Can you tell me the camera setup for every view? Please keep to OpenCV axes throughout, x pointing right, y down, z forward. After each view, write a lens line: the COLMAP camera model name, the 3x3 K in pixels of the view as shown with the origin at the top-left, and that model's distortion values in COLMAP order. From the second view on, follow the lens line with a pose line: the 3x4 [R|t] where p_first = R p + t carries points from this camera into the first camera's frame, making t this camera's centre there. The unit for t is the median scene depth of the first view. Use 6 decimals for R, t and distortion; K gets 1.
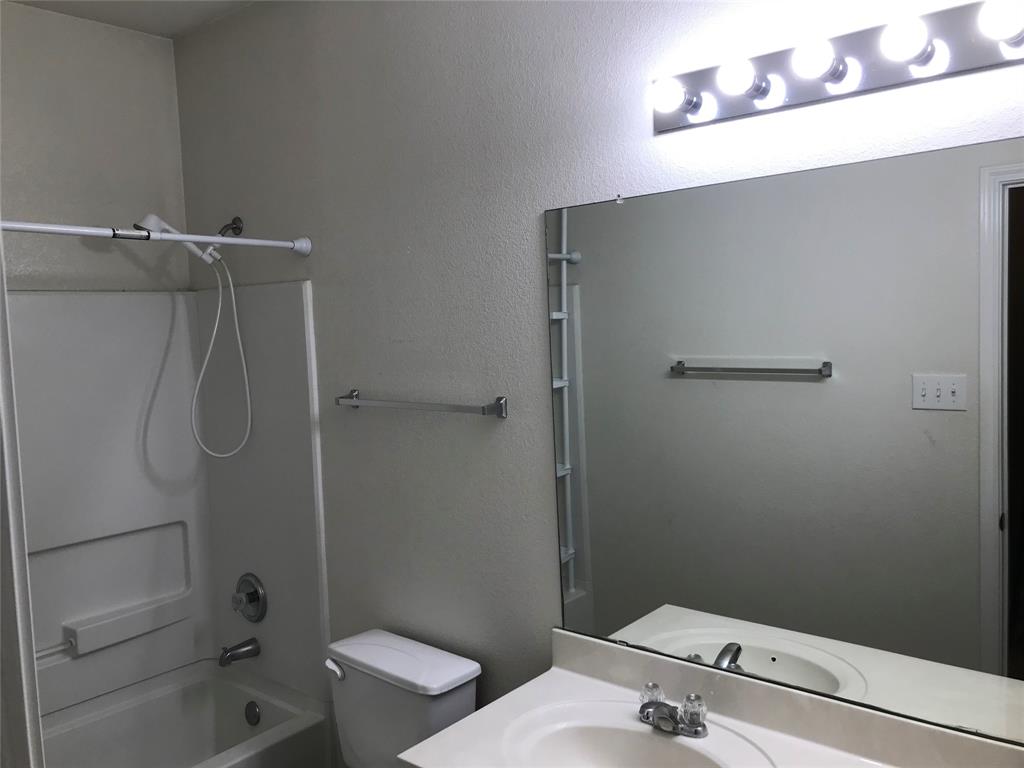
lens RADIAL K [[843.7, 0, 509.2], [0, 843.7, 379.6], [0, 0, 1]] dist [0.033673, -0.009517]
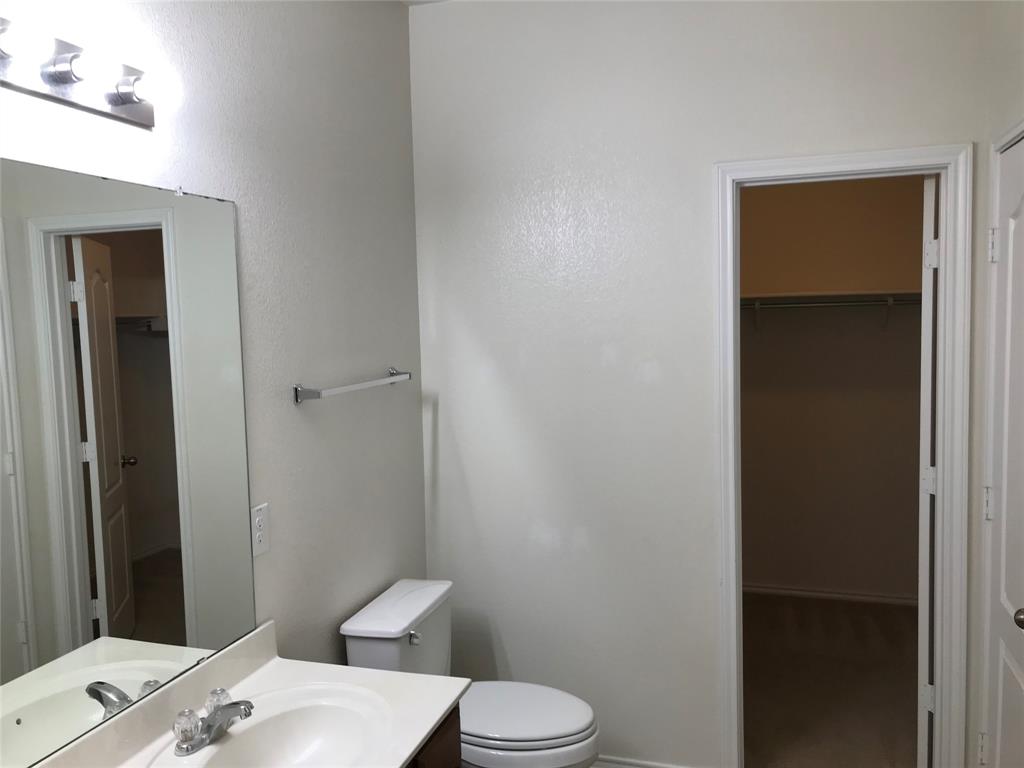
lens RADIAL K [[843.7, 0, 509.2], [0, 843.7, 379.6], [0, 0, 1]] dist [0.033673, -0.009517]
pose [[-0.344561, -0.038727, 0.937965, -0.841177], [0.102998, 0.991557, 0.078776, -0.047027], [-0.933096, 0.123752, -0.337663, 0.957398]]
